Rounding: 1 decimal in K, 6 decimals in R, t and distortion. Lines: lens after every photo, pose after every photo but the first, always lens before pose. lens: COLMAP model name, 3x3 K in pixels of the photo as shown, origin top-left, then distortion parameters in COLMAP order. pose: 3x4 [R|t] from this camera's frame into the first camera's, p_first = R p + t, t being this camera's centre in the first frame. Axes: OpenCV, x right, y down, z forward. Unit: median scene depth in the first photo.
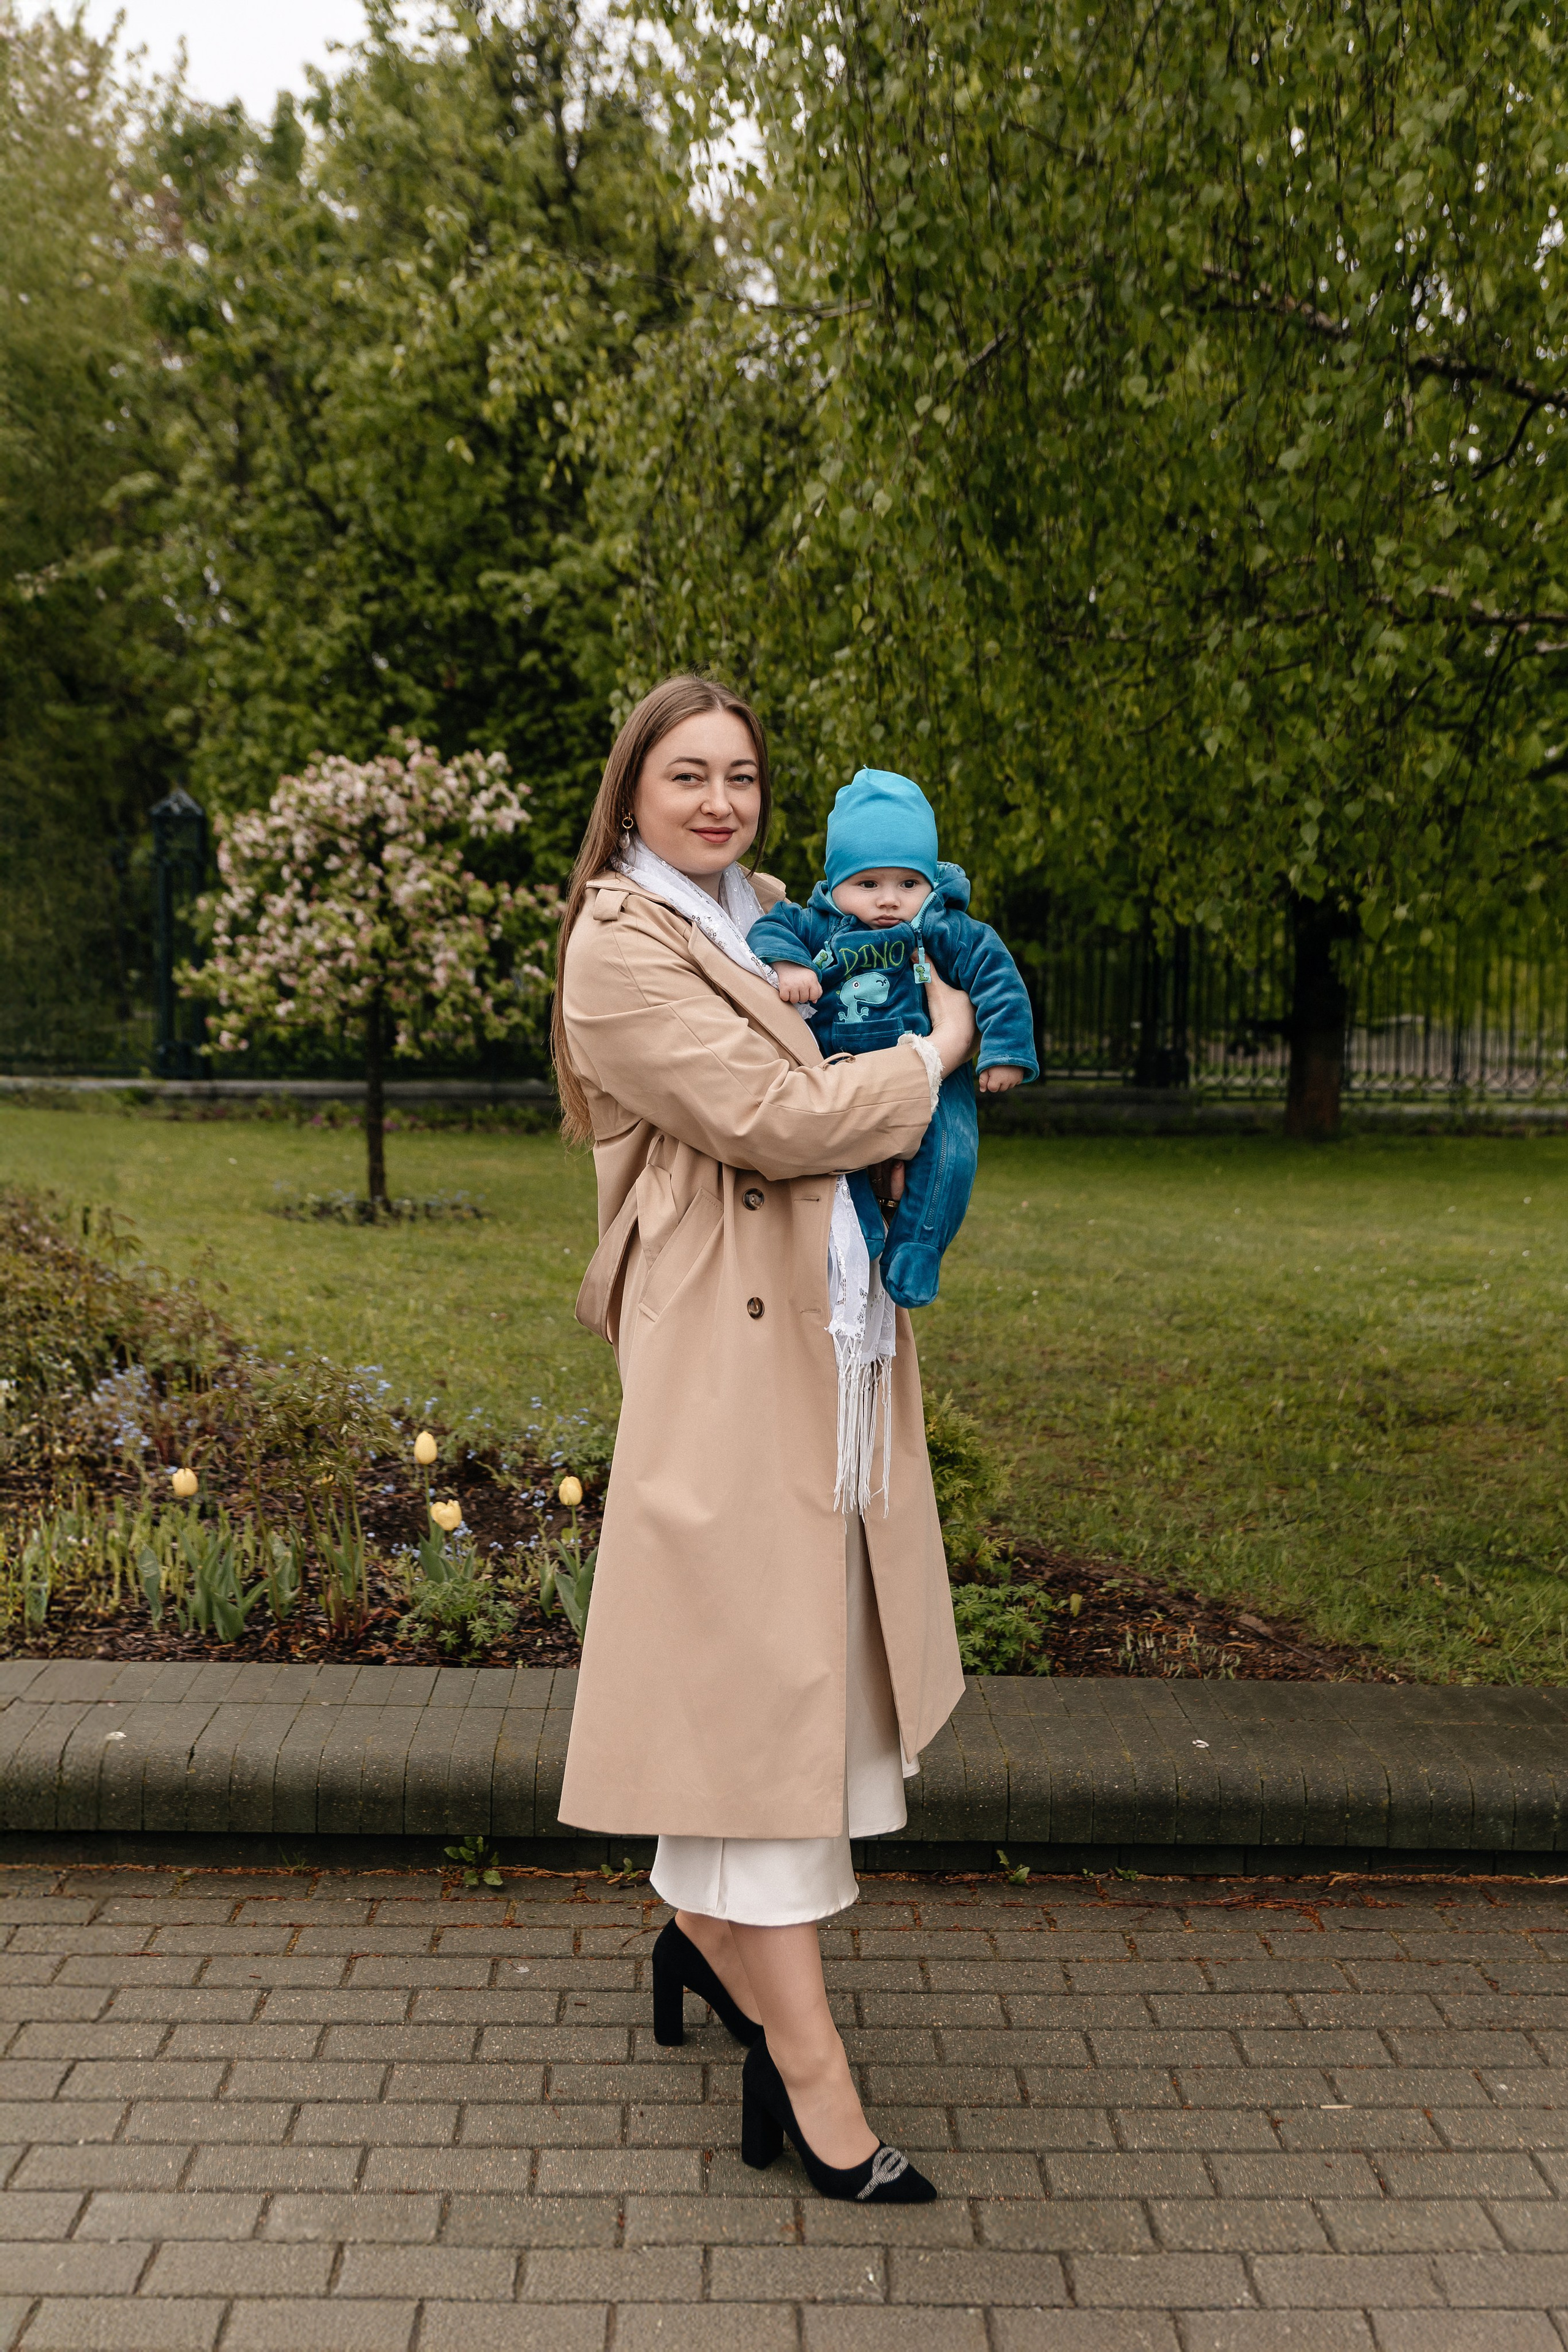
lens RADIAL K [[2347.2, 0, 802.6], [0, 2347.2, 1174.5], [0, 0, 1]] dist [-0.009274, 0.000000]
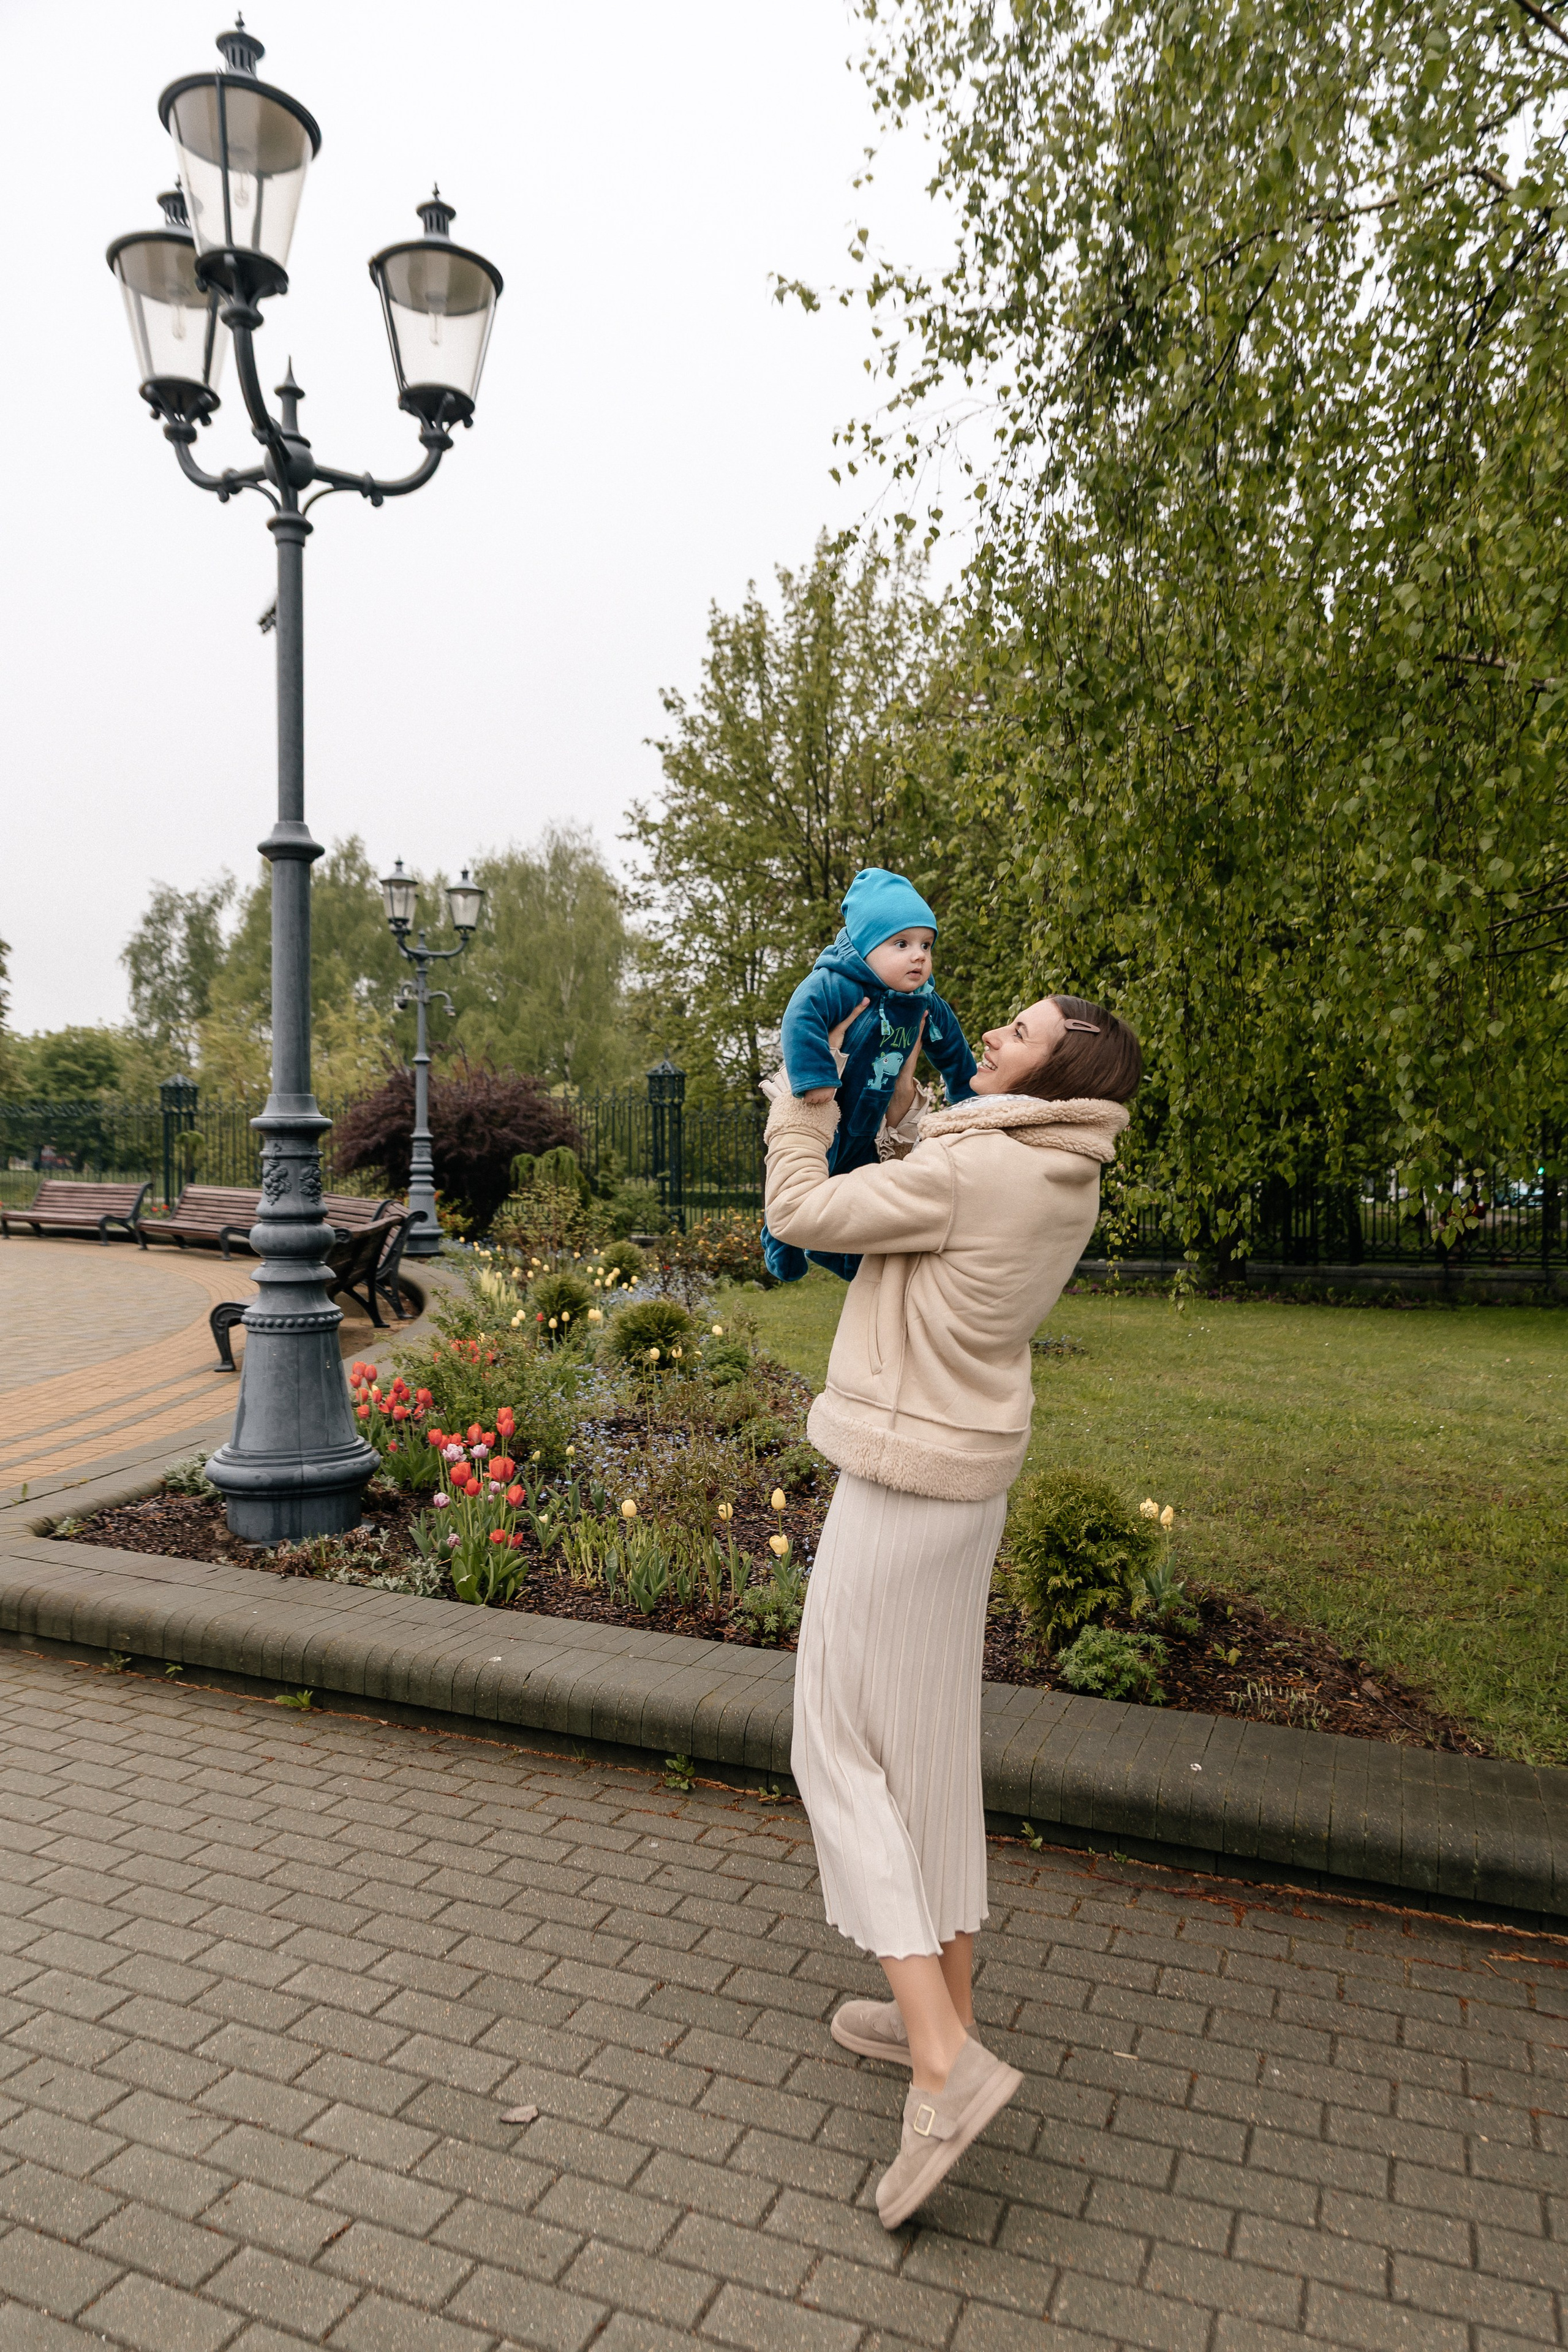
lens RADIAL K [[1587.5, 0, 785.0], [0, 1587.5, 1164.3], [0, 0, 1]] dist [-0.000452, -0.001647]
pose [[0.899973, -0.014147, -0.435717, 0.364610], [-0.029299, 0.995251, -0.092832, -0.006067], [0.434961, 0.096313, 0.895284, 0.065346]]
